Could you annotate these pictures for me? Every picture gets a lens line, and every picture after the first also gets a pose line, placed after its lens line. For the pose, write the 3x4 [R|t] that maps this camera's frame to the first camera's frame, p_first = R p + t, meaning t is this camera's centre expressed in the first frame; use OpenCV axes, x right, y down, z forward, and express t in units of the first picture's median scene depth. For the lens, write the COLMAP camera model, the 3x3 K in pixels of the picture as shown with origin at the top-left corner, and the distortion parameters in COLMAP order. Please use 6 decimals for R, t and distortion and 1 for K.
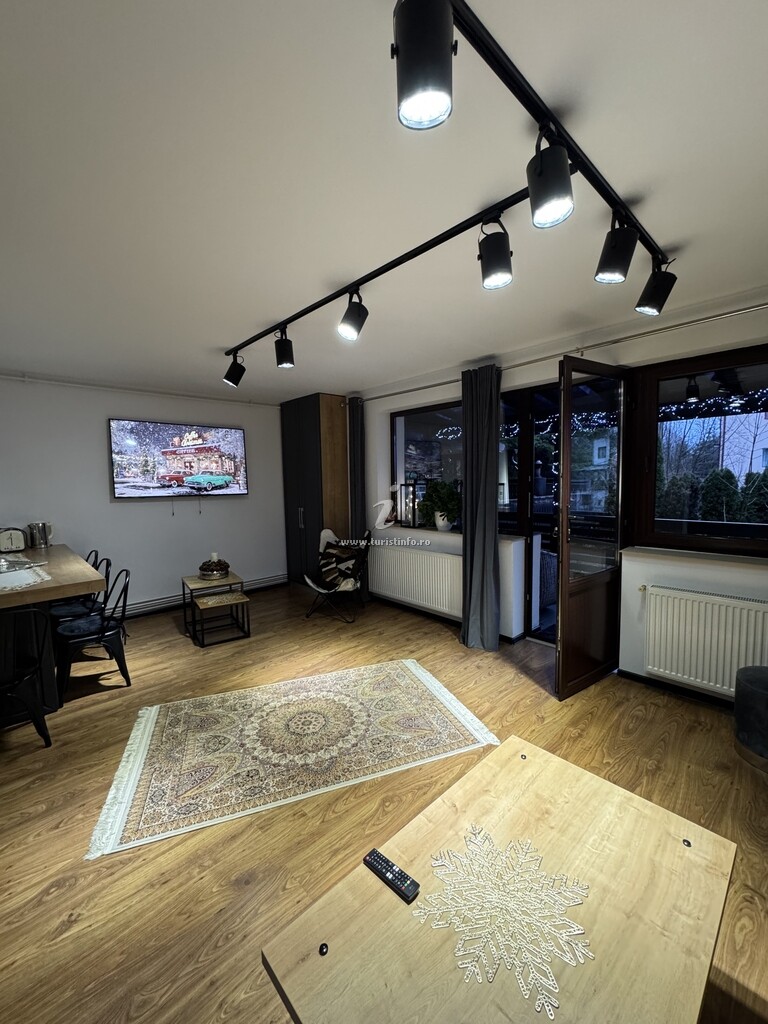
lens RADIAL K [[407.8, 0, 383.4], [0, 407.8, 512.9], [0, 0, 1]] dist [-0.001038, 0.000035]
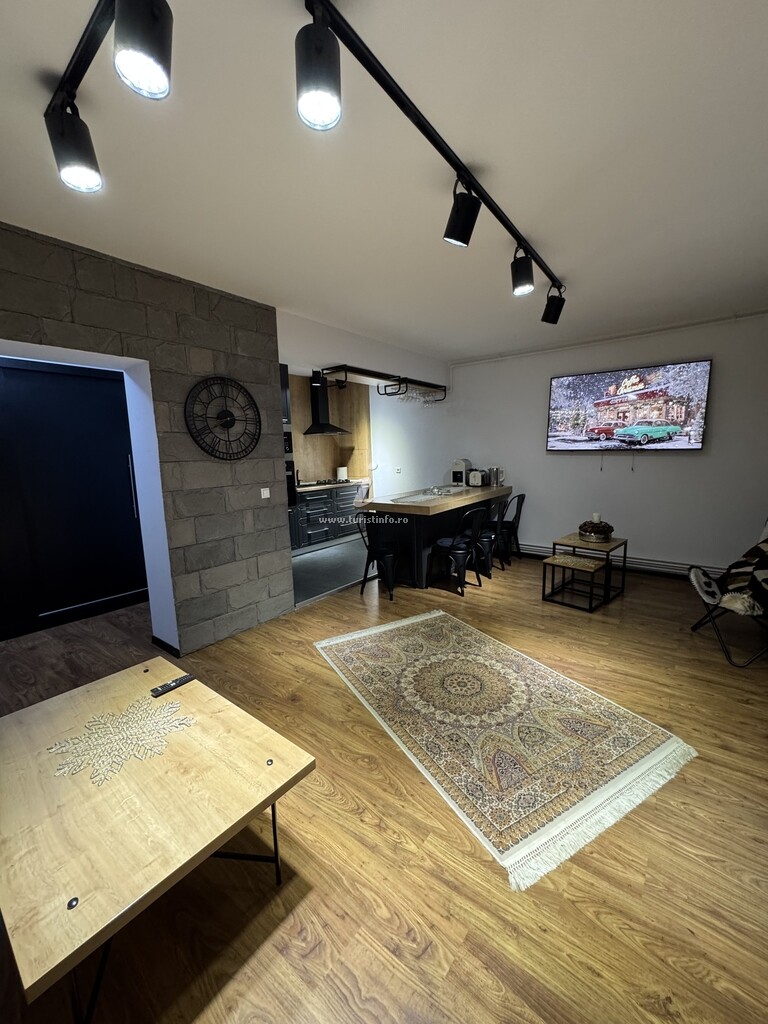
lens RADIAL K [[407.8, 0, 383.4], [0, 407.8, 512.9], [0, 0, 1]] dist [-0.001038, 0.000035]
pose [[0.150623, 0.163191, -0.975029, 0.426283], [-0.062459, 0.985882, 0.155359, -0.014901], [0.986616, 0.037498, 0.158689, 0.418488]]
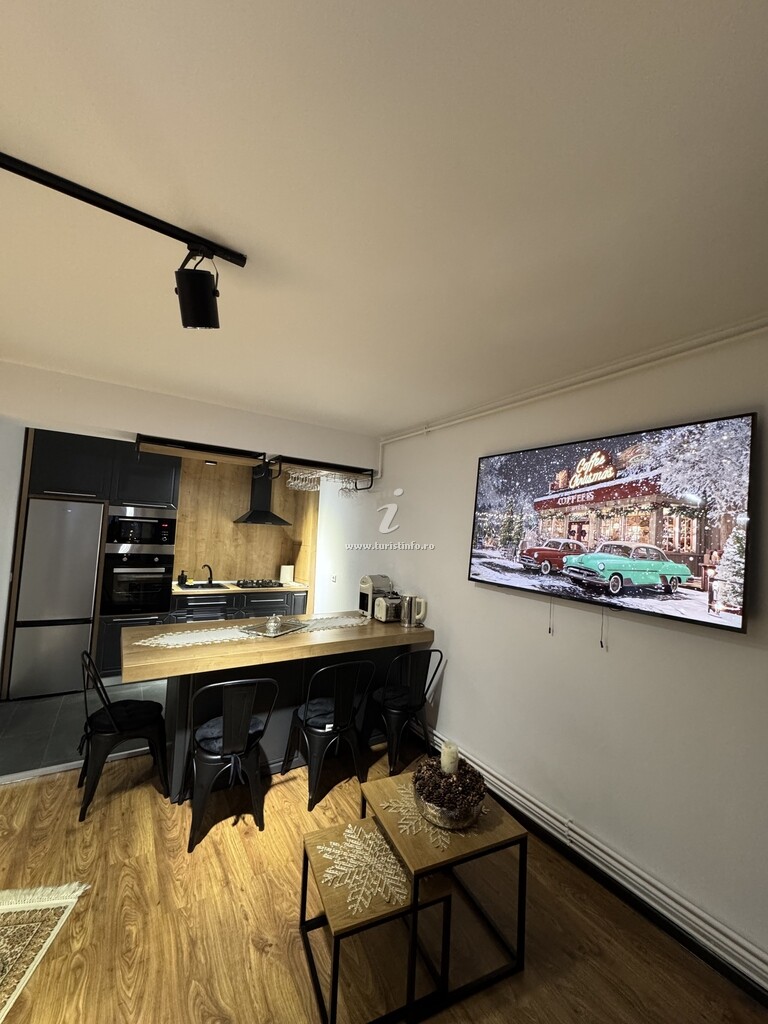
lens RADIAL K [[407.7, 0, 381.1], [0, 407.7, 512.6], [0, 0, 1]] dist [-0.001274, -0.000103]
pose [[-0.184045, -0.044693, -0.981901, -0.002582], [-0.133669, 0.990823, -0.020045, -0.118026], [0.973786, 0.127560, -0.188330, 1.054227]]
